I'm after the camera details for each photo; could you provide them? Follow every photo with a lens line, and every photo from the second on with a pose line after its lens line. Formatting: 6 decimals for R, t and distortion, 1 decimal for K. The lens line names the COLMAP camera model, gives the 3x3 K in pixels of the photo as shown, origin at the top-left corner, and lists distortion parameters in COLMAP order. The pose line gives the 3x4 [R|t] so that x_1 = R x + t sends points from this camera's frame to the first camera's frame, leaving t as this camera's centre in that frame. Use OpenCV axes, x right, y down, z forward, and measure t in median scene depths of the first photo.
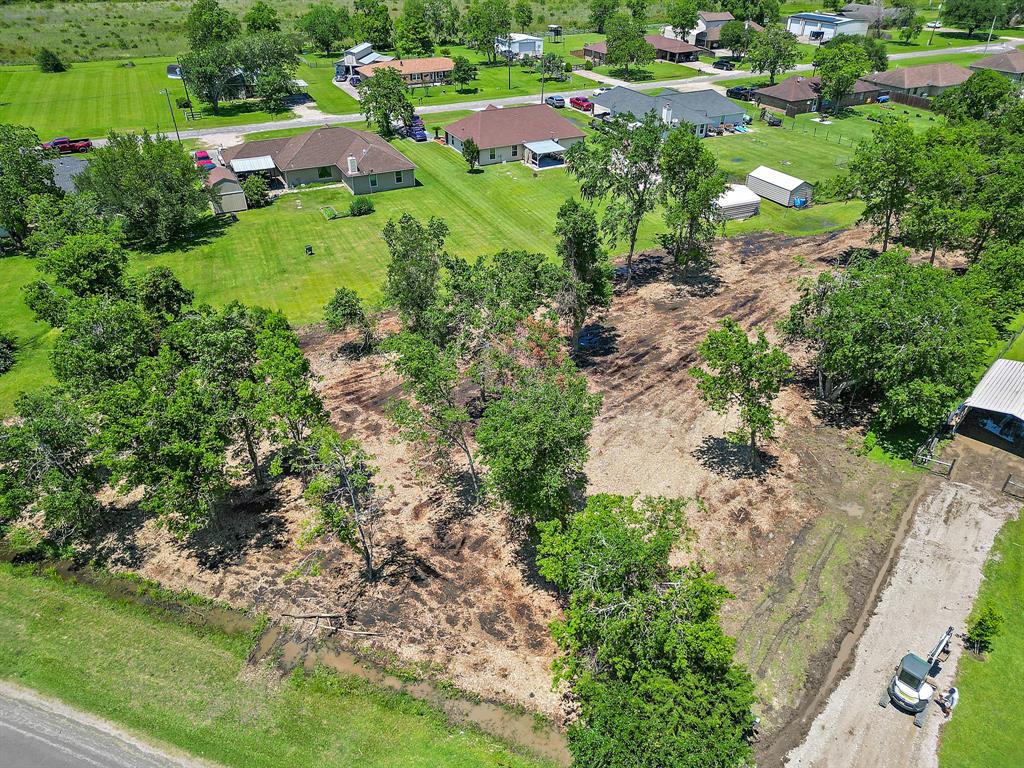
lens RADIAL K [[713.2, 0, 512.0], [0, 713.2, 384.0], [0, 0, 1]] dist [0.050088, -0.036858]
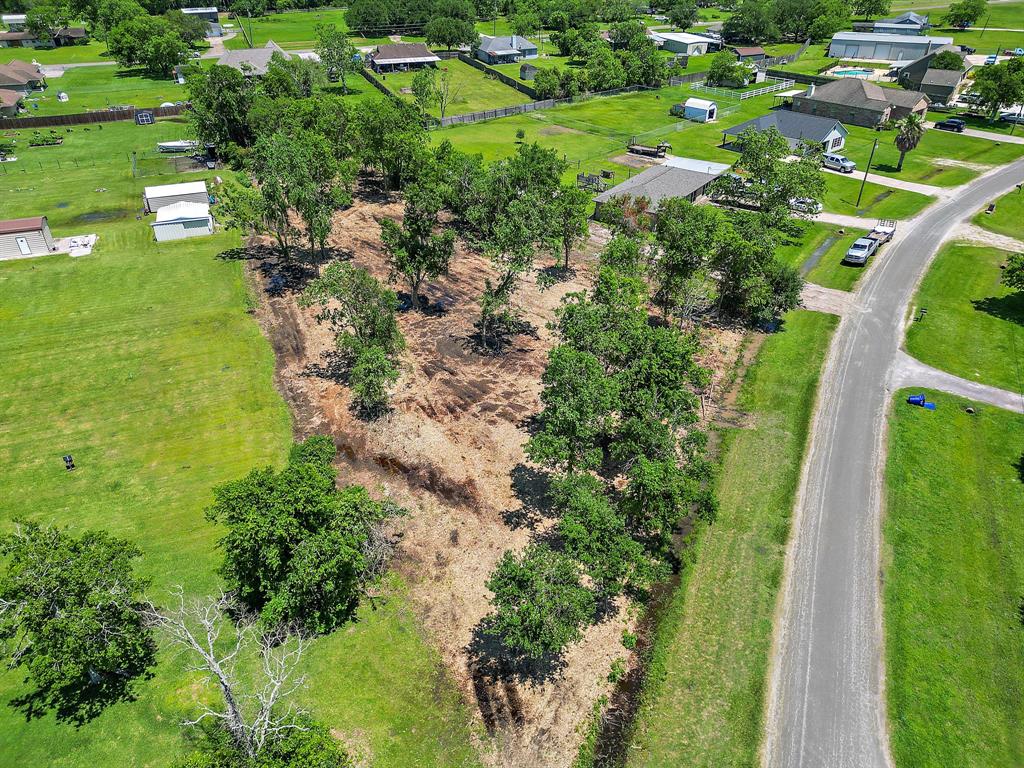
lens RADIAL K [[713.2, 0, 512.0], [0, 713.2, 384.0], [0, 0, 1]] dist [0.050088, -0.036858]
pose [[0.078156, -0.543271, 0.835911, -1.068678], [0.550371, 0.722638, 0.418194, -0.404003], [-0.831254, 0.427377, 0.355480, 0.514633]]
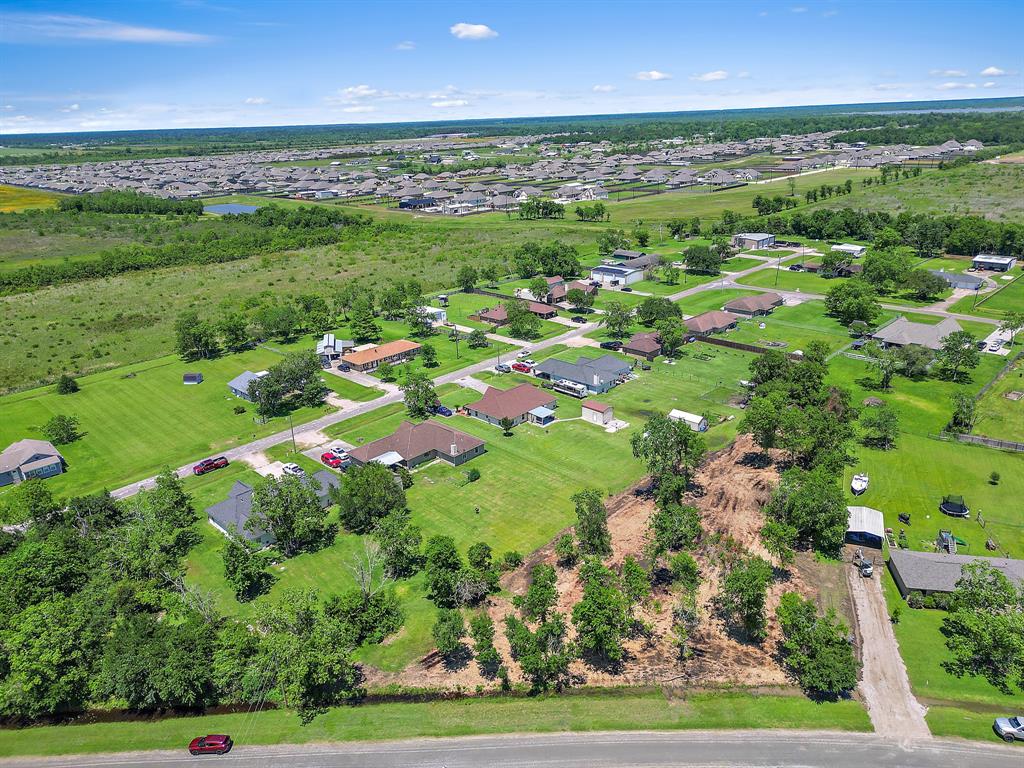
lens RADIAL K [[713.2, 0, 512.0], [0, 713.2, 384.0], [0, 0, 1]] dist [0.050088, -0.036858]
pose [[0.939204, -0.143783, 0.311805, -0.932671], [0.209891, 0.959095, -0.189954, -0.186515], [-0.271739, 0.243851, 0.930964, -0.891937]]
